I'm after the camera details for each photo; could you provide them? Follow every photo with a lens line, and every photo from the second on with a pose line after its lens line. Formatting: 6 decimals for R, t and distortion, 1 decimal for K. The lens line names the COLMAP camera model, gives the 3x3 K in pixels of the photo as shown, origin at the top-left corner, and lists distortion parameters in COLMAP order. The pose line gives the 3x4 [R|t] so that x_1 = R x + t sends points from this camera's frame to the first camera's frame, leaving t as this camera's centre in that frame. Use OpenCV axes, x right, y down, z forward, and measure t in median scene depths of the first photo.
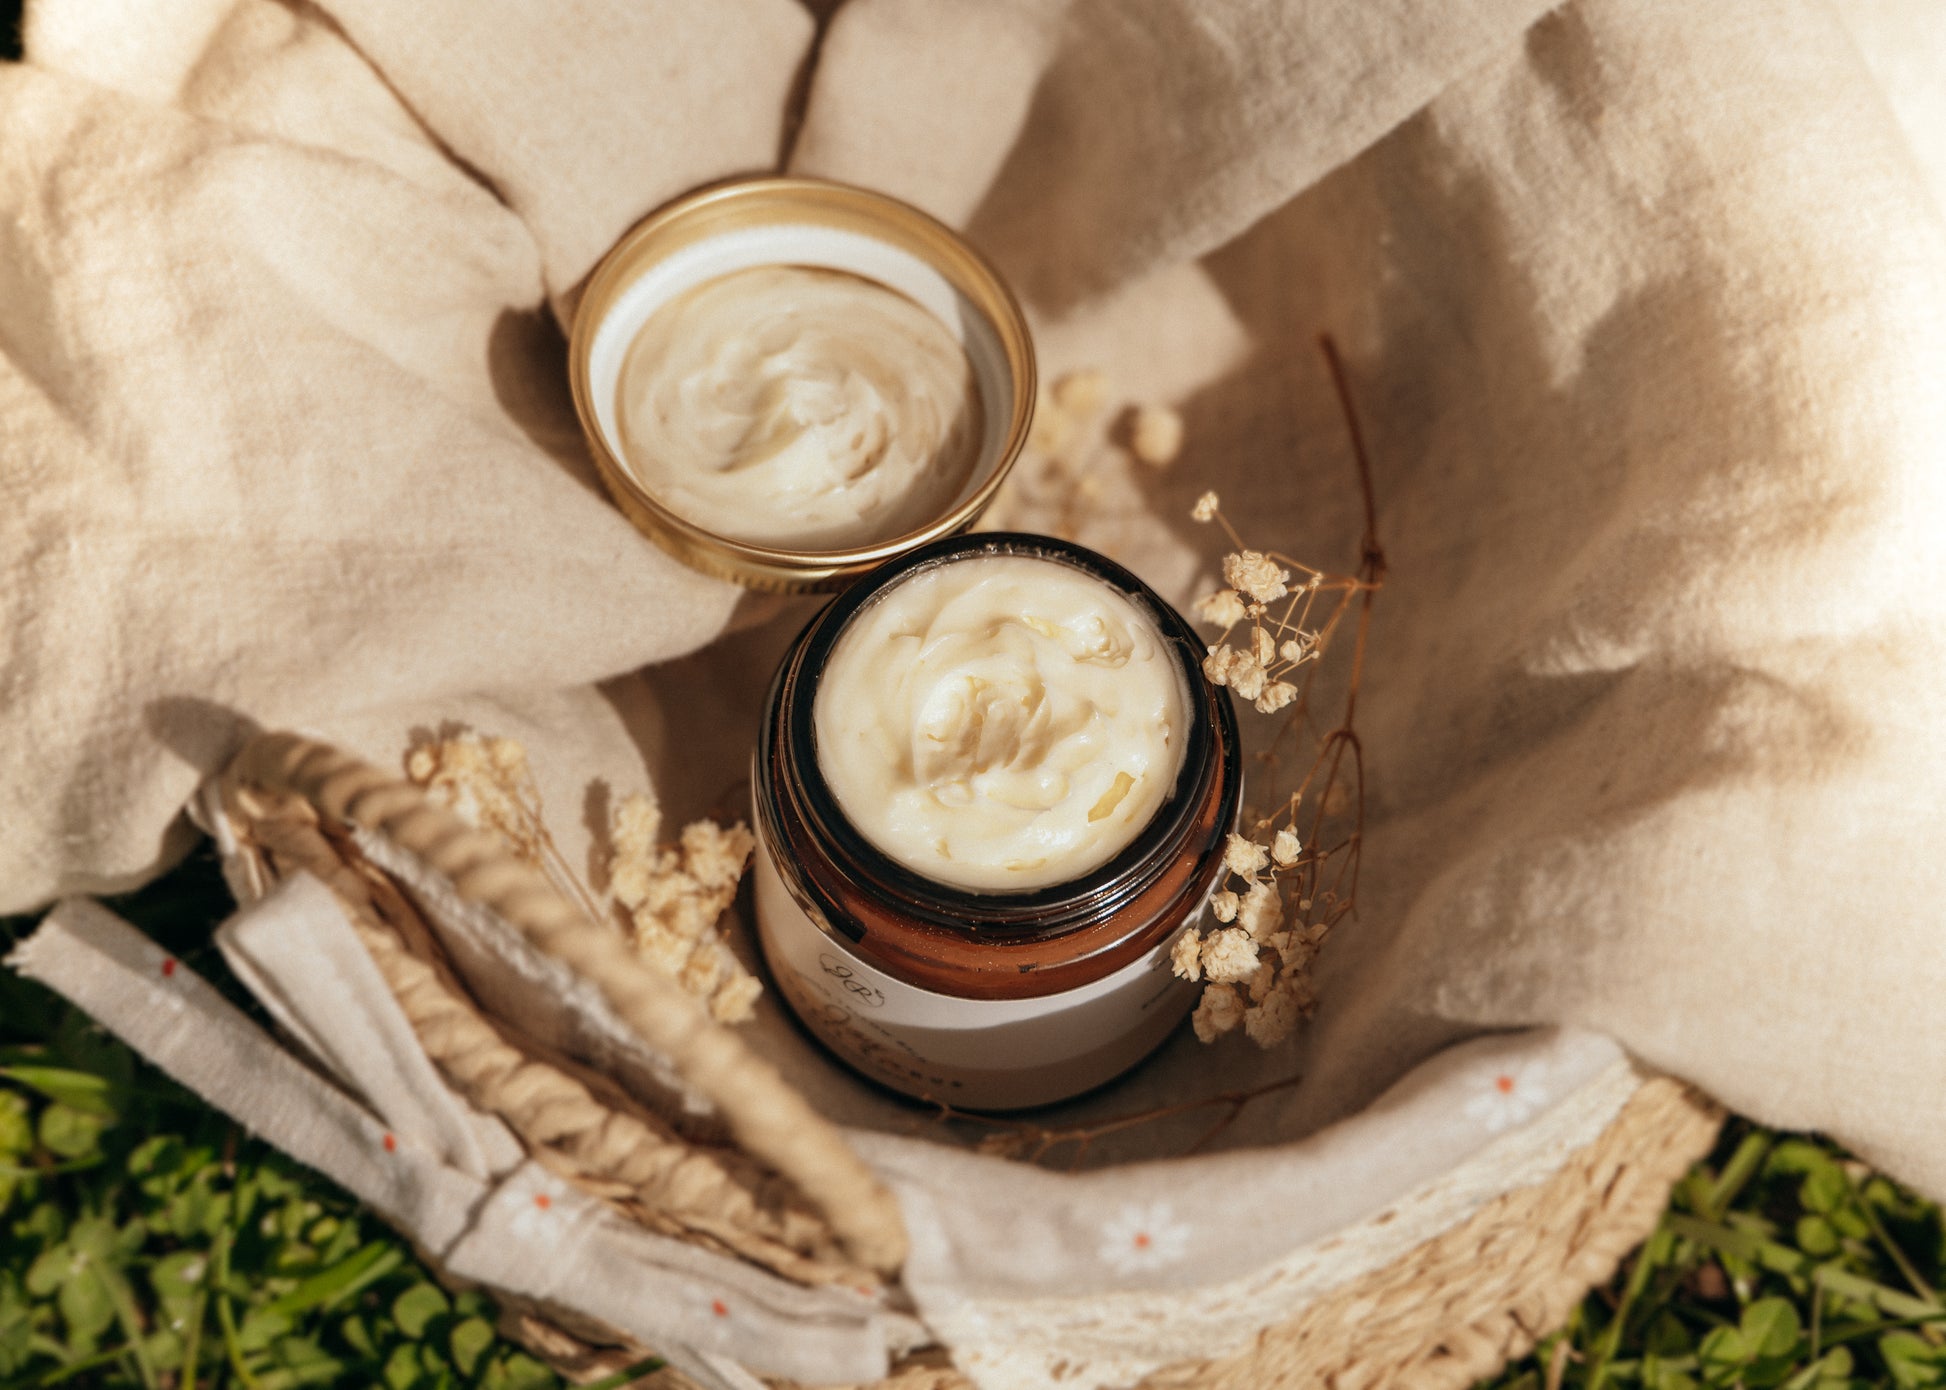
lens RADIAL K [[10155.4, 0, 1135.5], [0, 10155.4, 560.4], [0, 0, 1]] dist [0.191078, 3.554893]
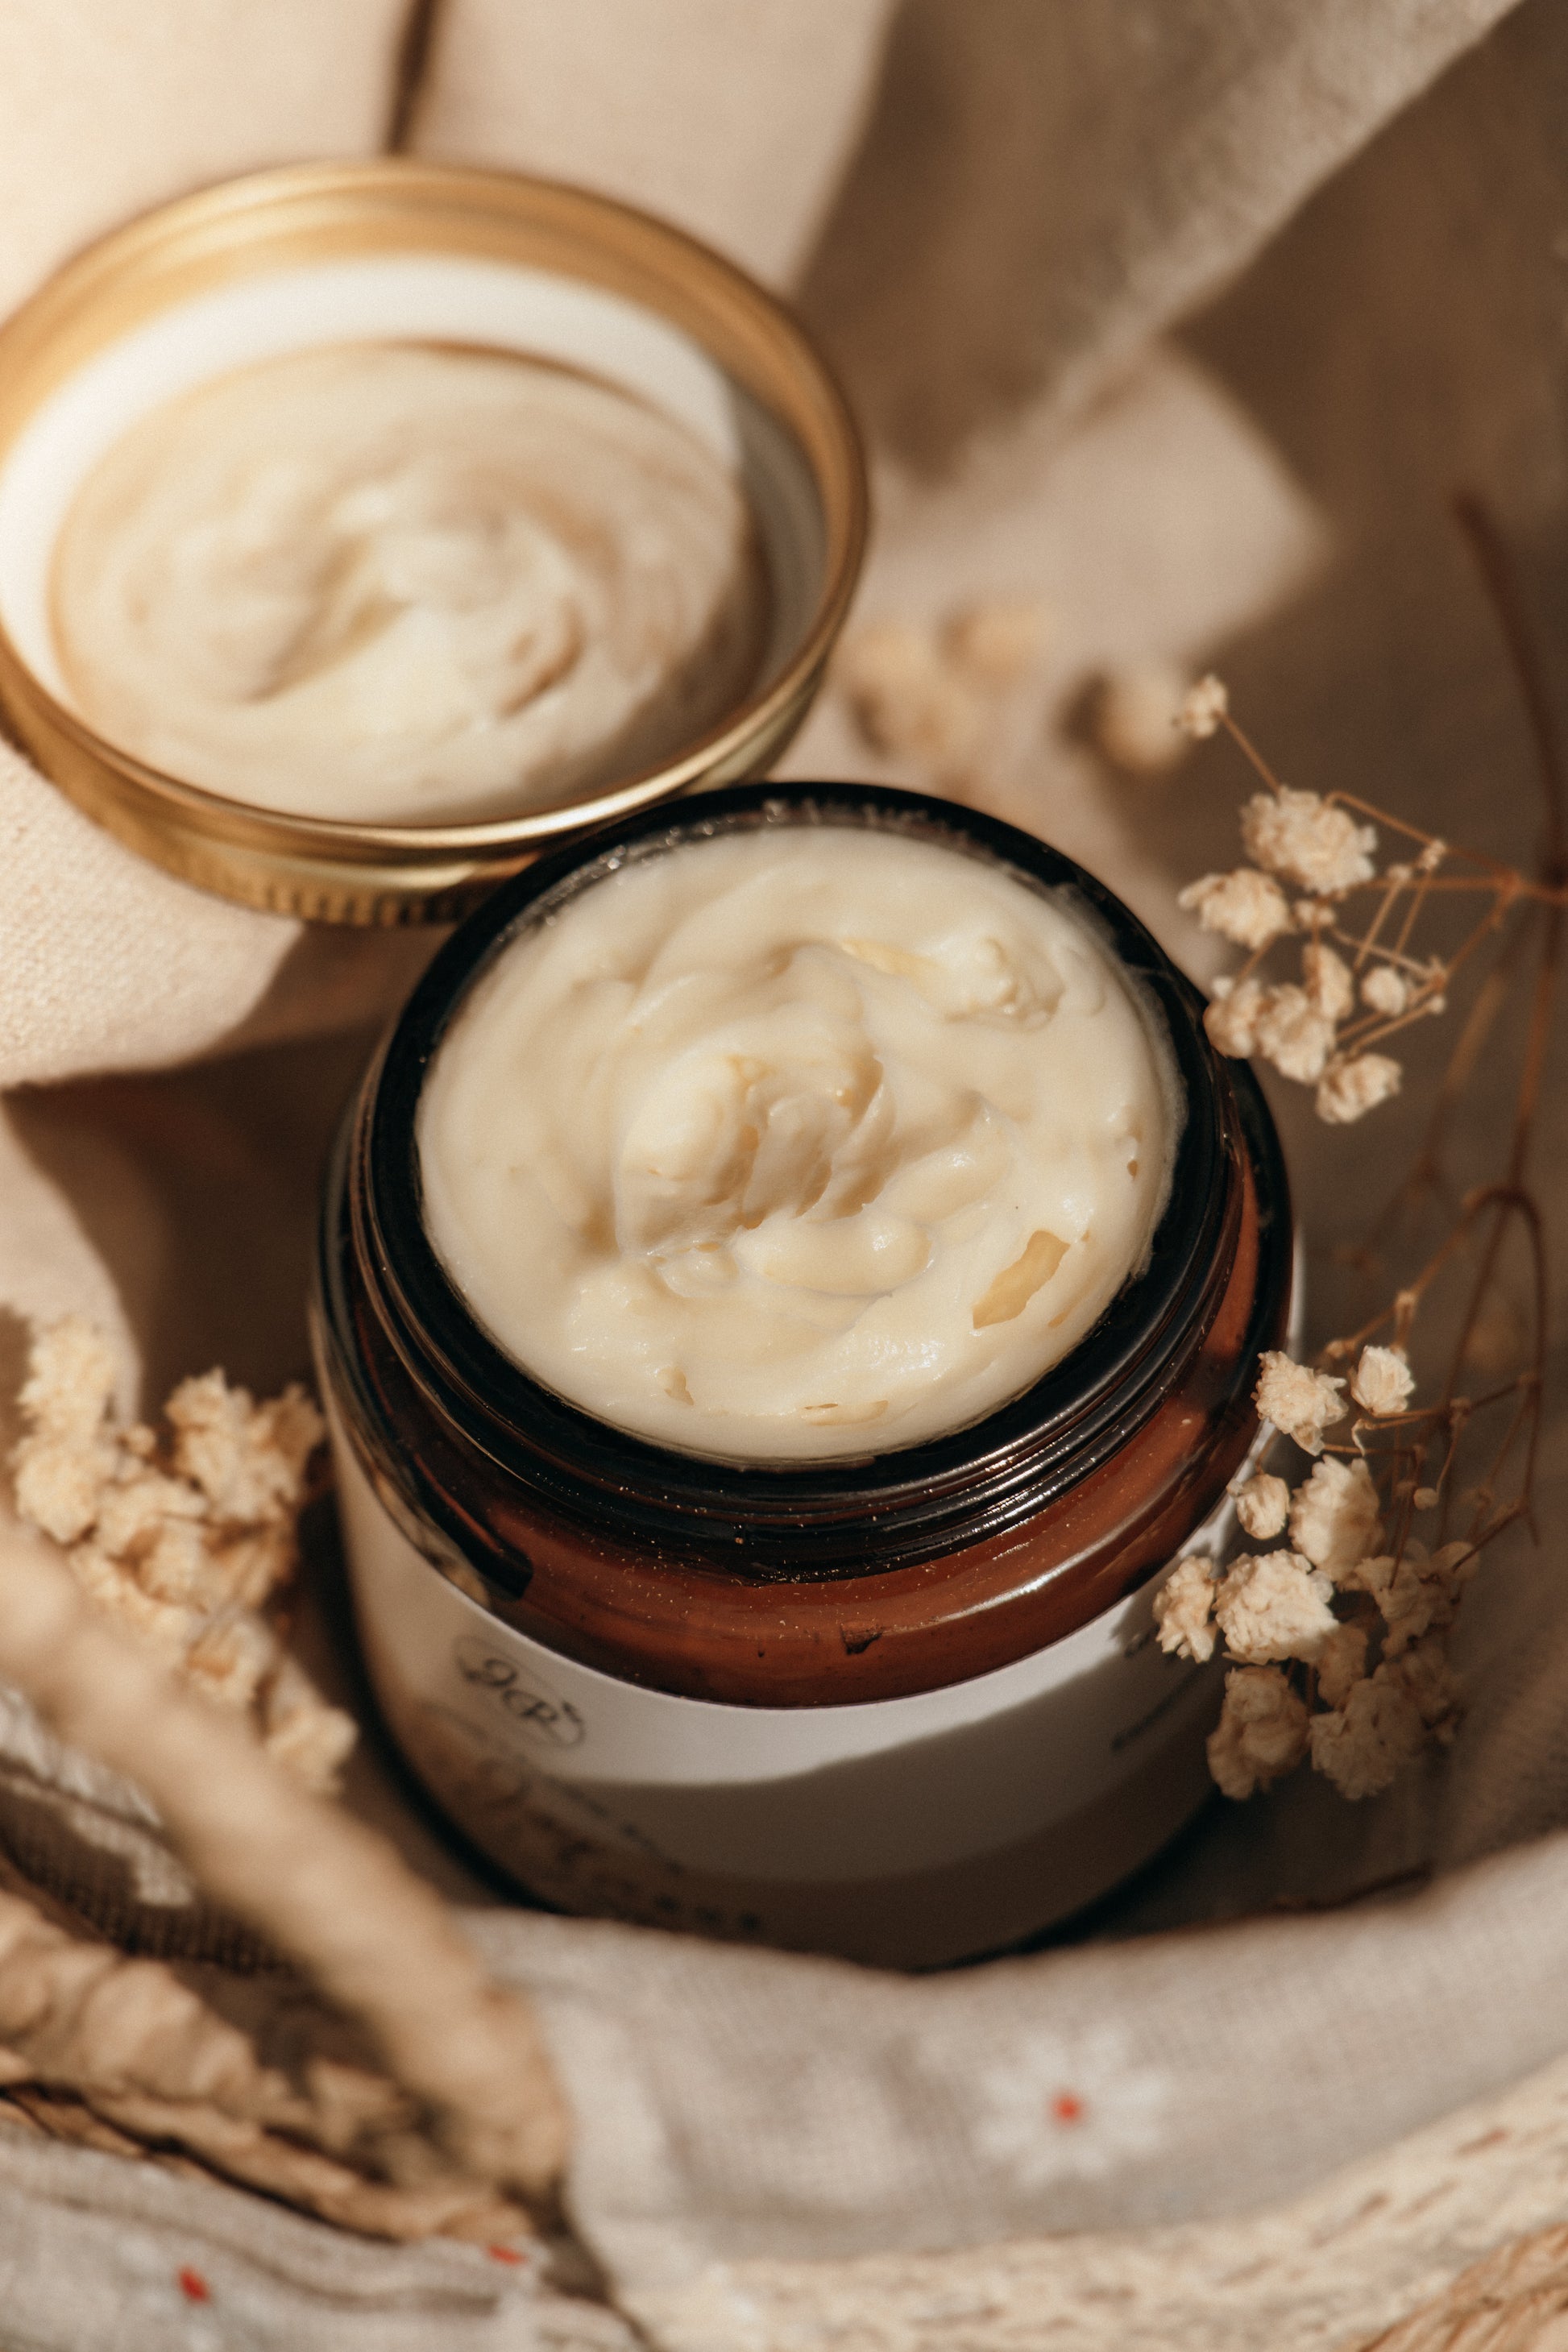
lens RADIAL K [[11512.1, 0, 727.0], [0, 11512.1, 1176.9], [0, 0, 1]] dist [0.194956, -3.118034]
pose [[0.996941, -0.029428, -0.072403, 0.023797], [0.021383, 0.993760, -0.109475, 0.078598], [0.075173, 0.107592, 0.991349, 0.443659]]
